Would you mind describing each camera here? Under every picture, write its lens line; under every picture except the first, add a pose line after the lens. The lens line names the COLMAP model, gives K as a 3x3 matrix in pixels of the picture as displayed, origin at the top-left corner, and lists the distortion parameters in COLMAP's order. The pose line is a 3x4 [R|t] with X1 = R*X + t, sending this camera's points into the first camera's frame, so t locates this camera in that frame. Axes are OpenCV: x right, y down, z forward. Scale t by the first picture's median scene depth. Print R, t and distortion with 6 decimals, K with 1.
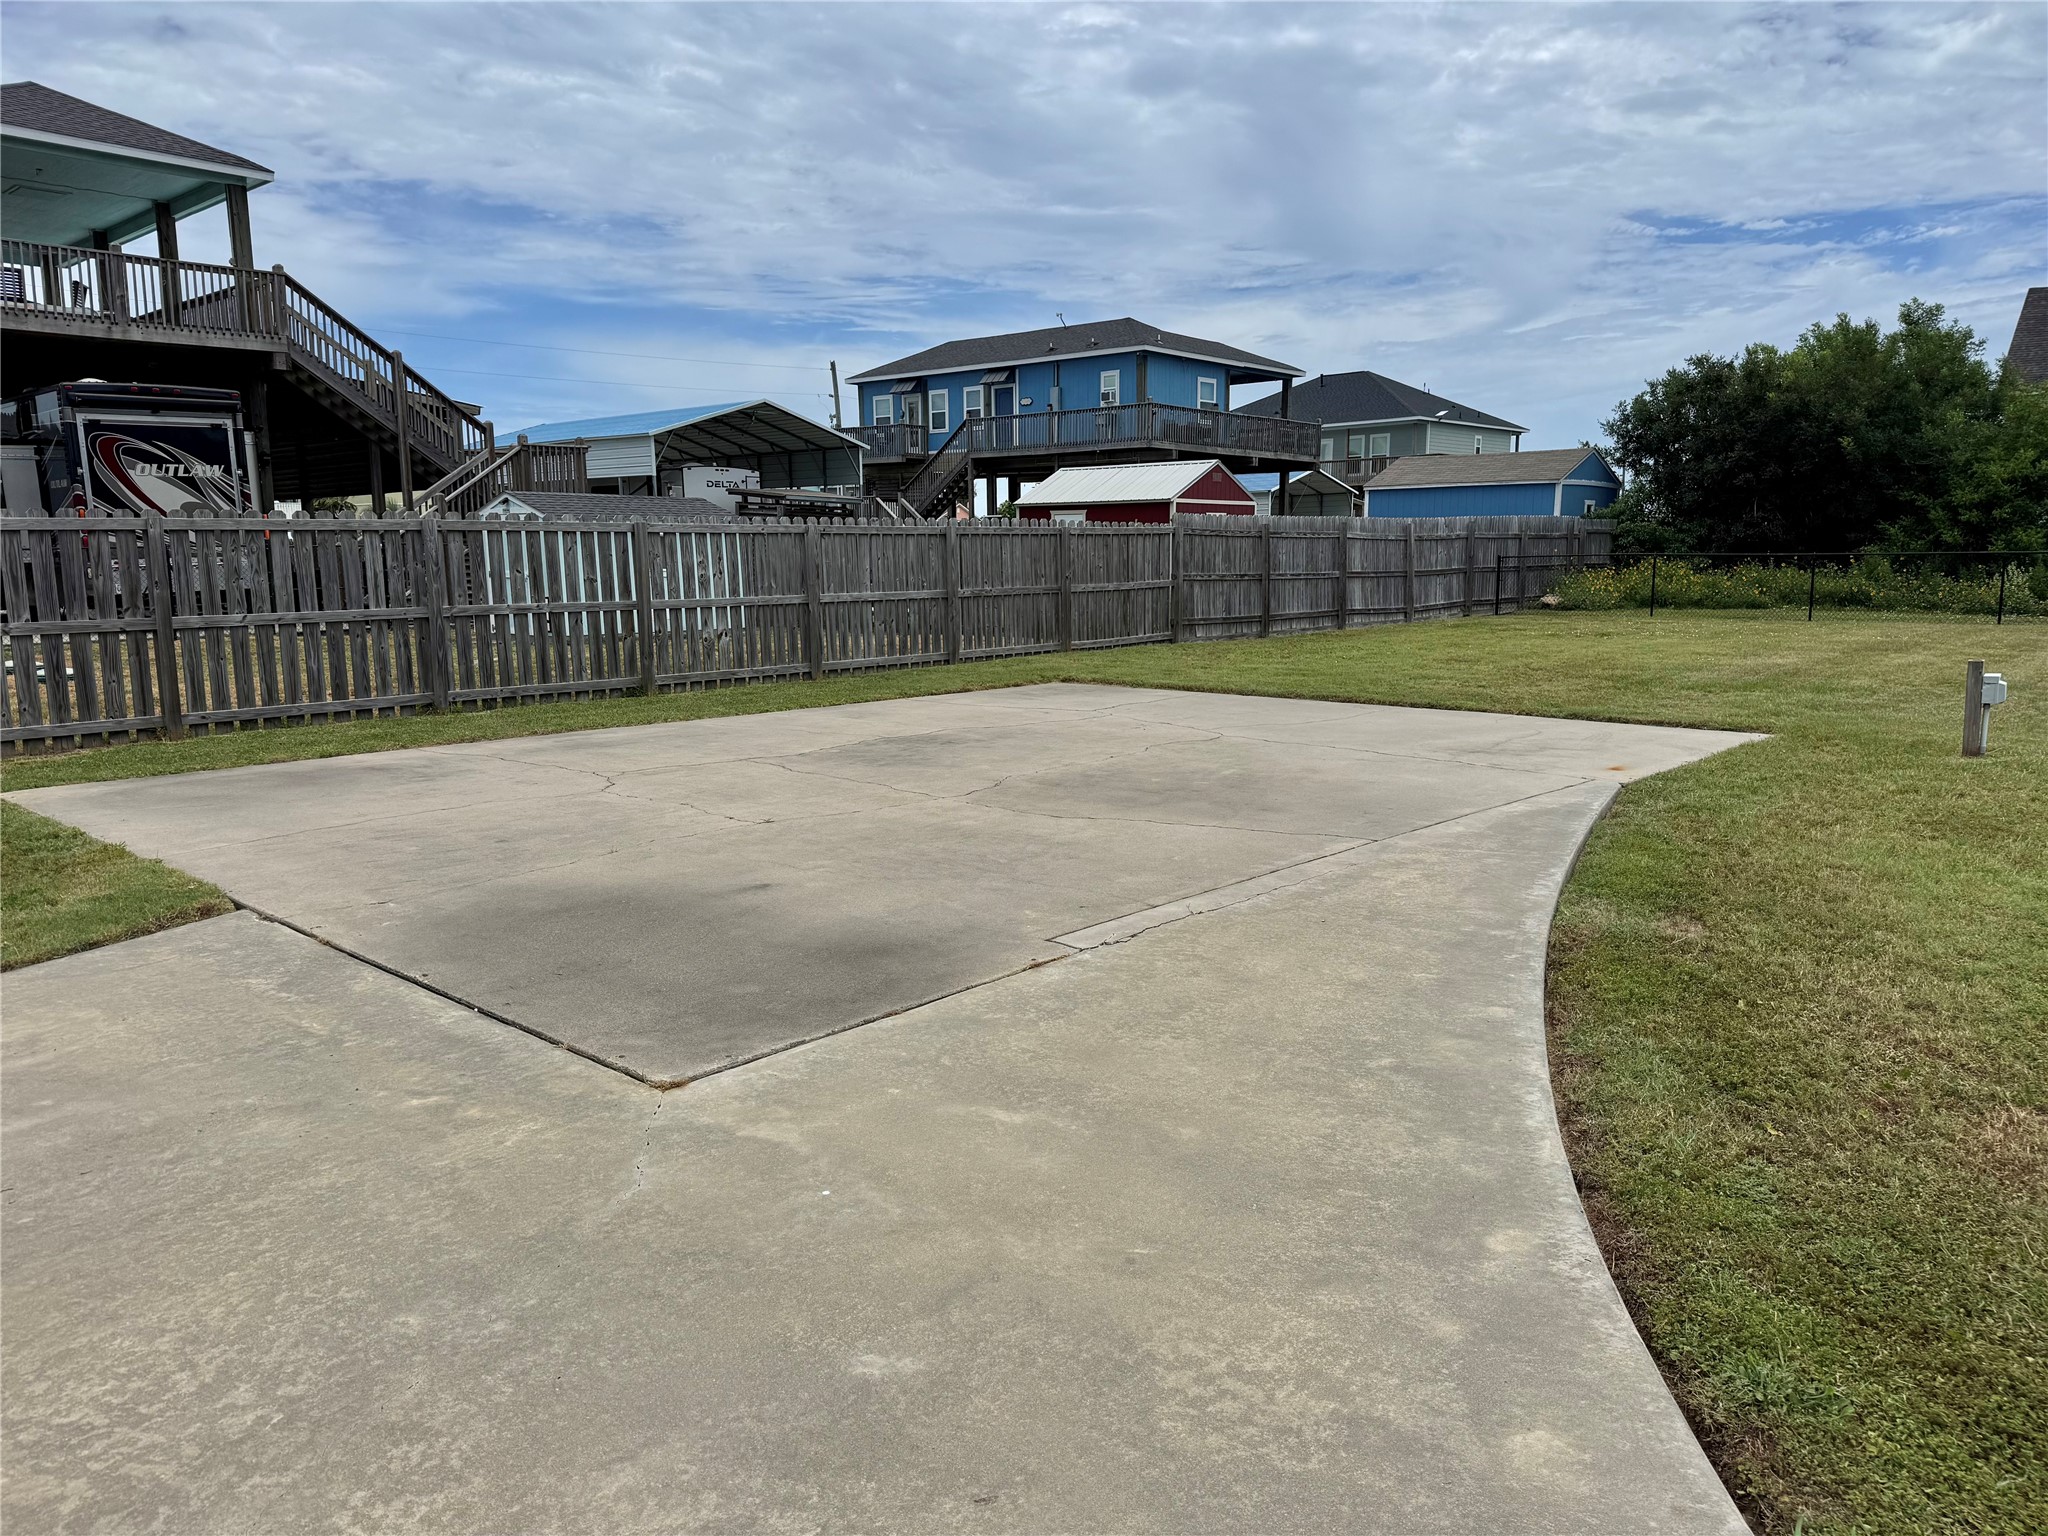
lens RADIAL K [[1423.3, 0, 1024.1], [0, 1423.3, 774.6], [0, 0, 1]] dist [0.036826, -0.037514]
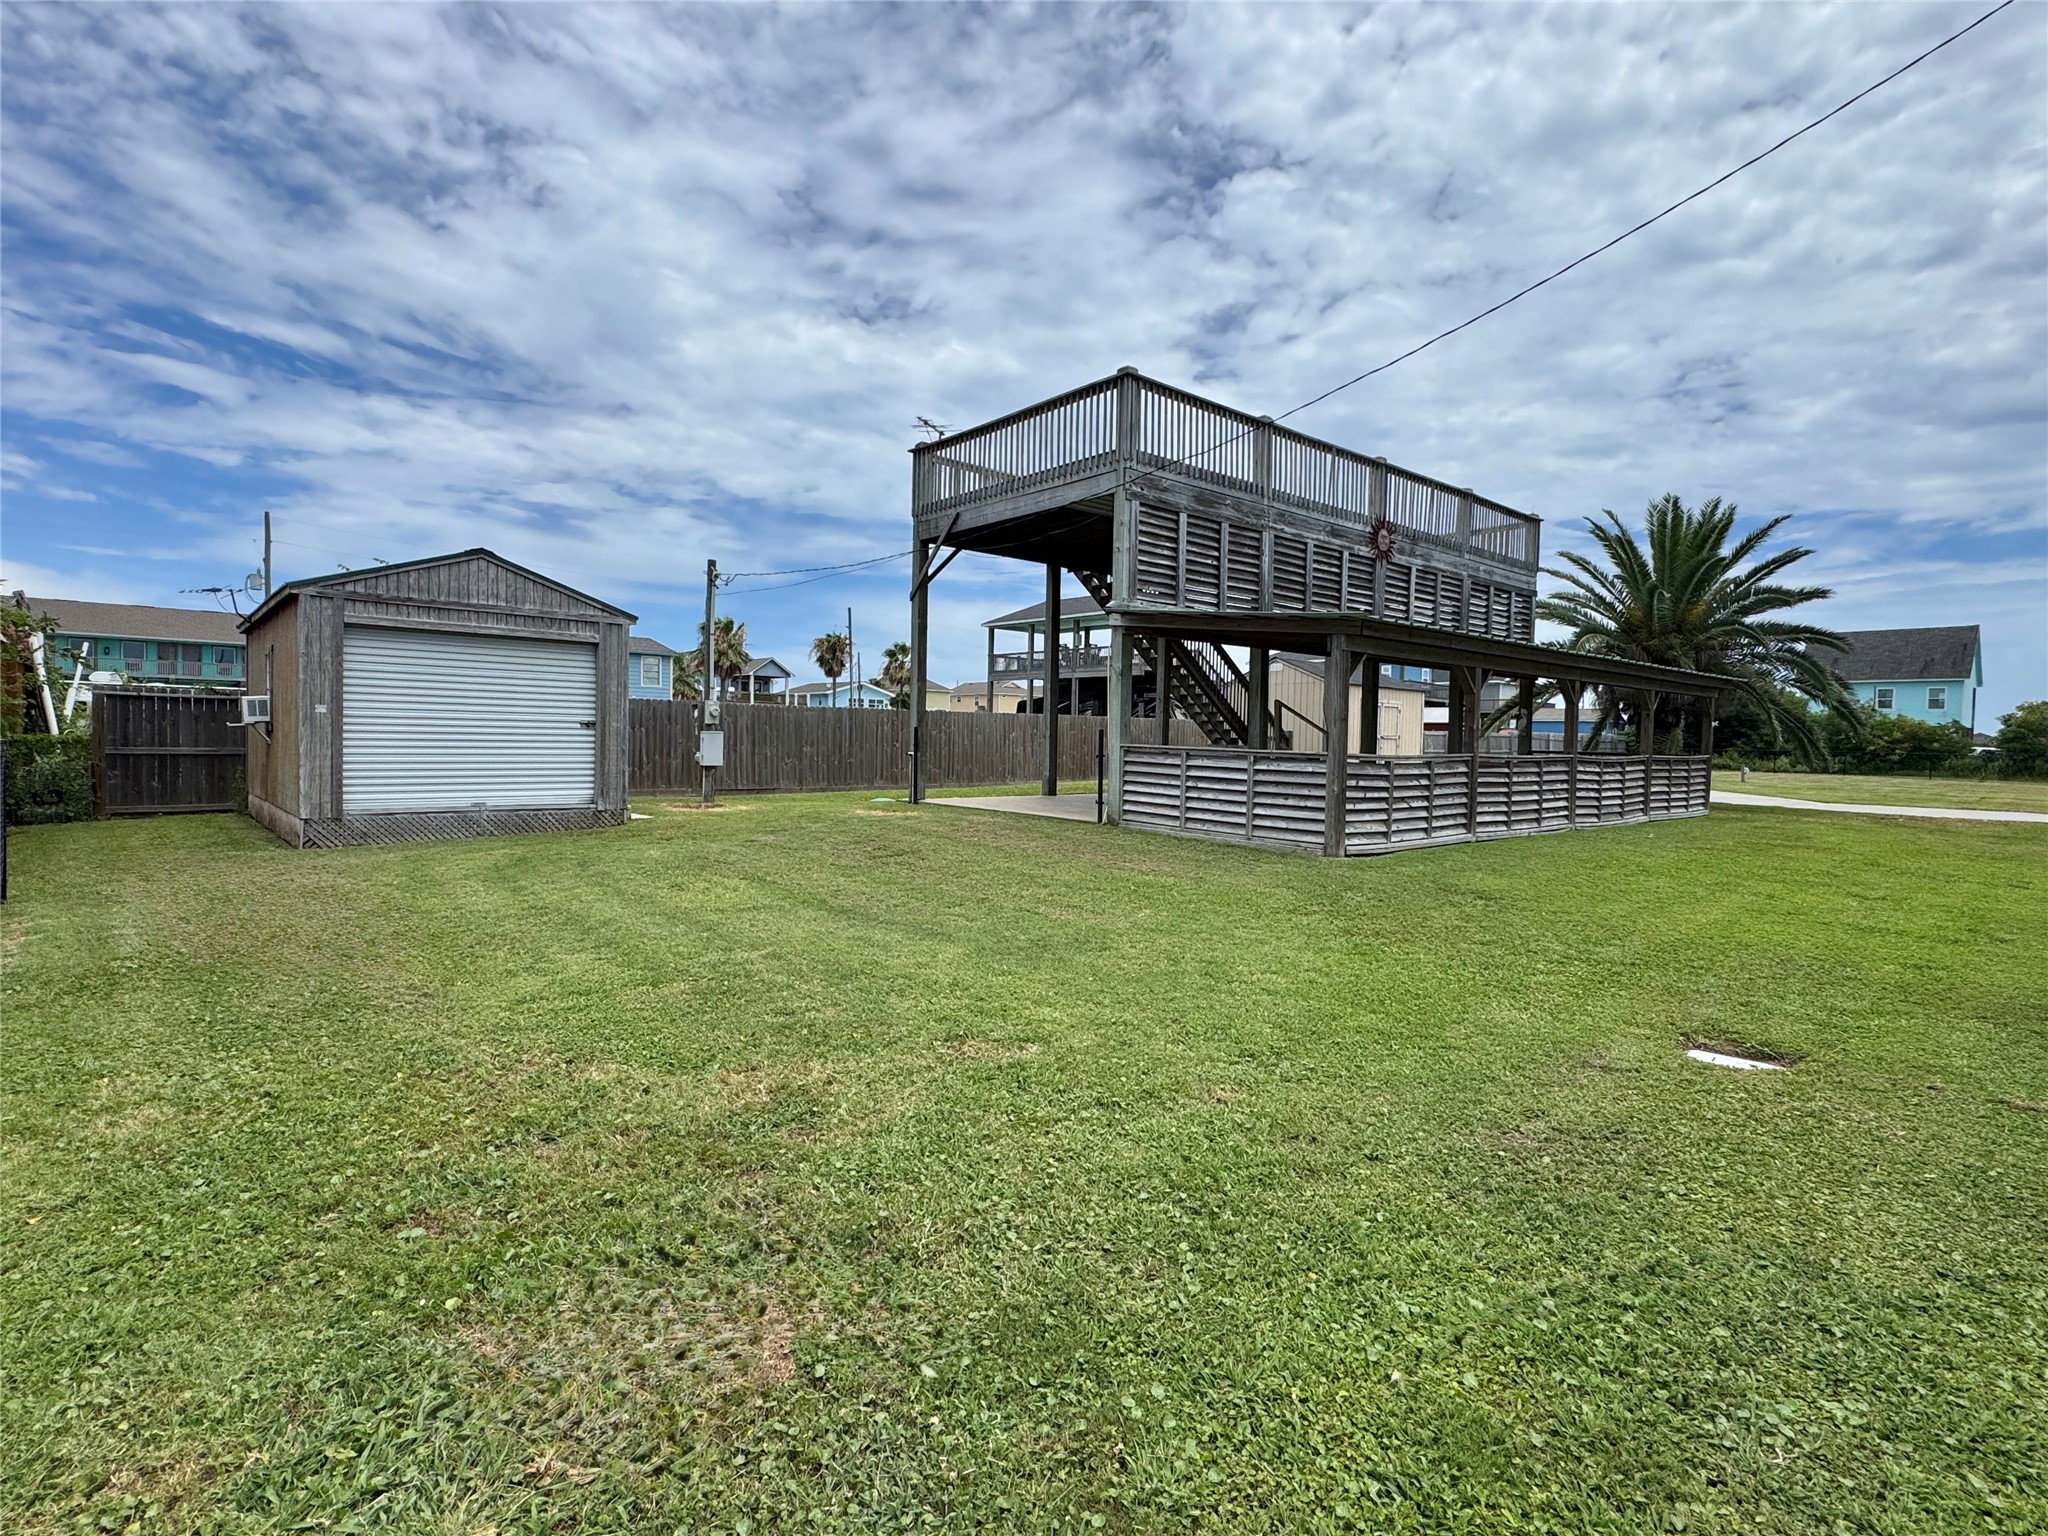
lens RADIAL K [[1004.0, 0, 1026.7], [0, 1004.0, 775.1], [0, 0, 1]] dist [0.001654, -0.000524]
pose [[0.994095, 0.030336, -0.104186, -0.356019], [-0.042719, 0.992003, -0.118762, 0.115479], [0.099751, 0.122511, 0.987442, -0.666099]]
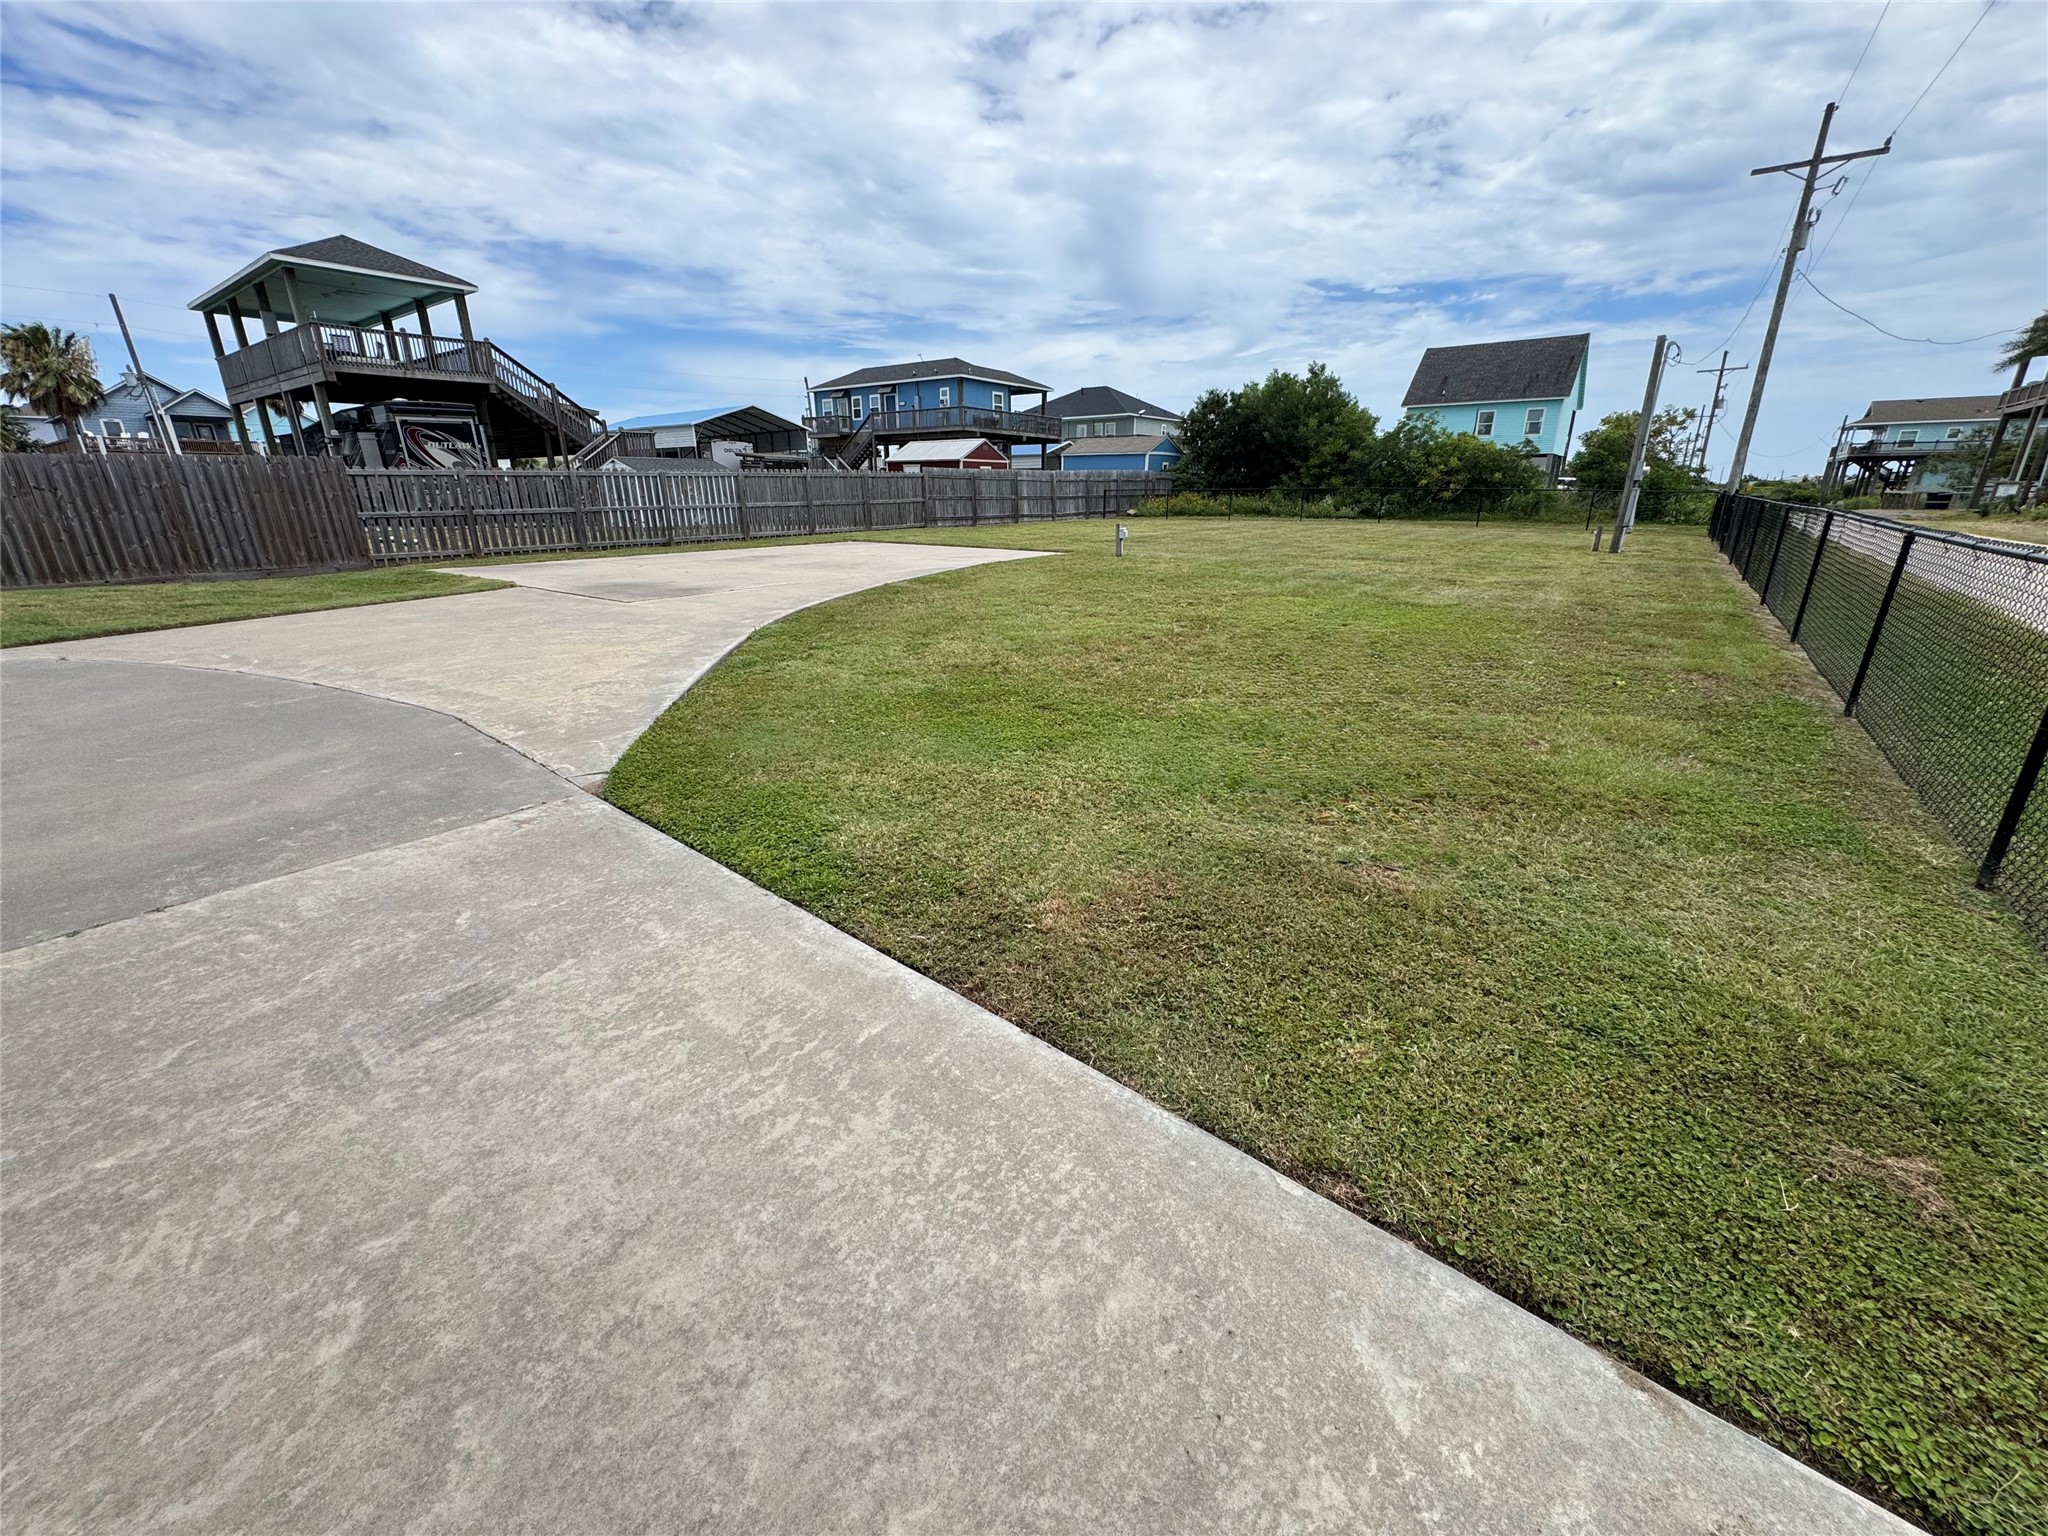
lens RADIAL K [[819.2, 0, 1021.9], [0, 819.2, 761.2], [0, 0, 1]] dist [-0.002258, 0.000353]
pose [[0.997057, -0.022223, 0.073372, 0.071226], [0.009874, 0.986317, 0.164567, 0.026549], [-0.076025, -0.163358, 0.983633, -0.154319]]
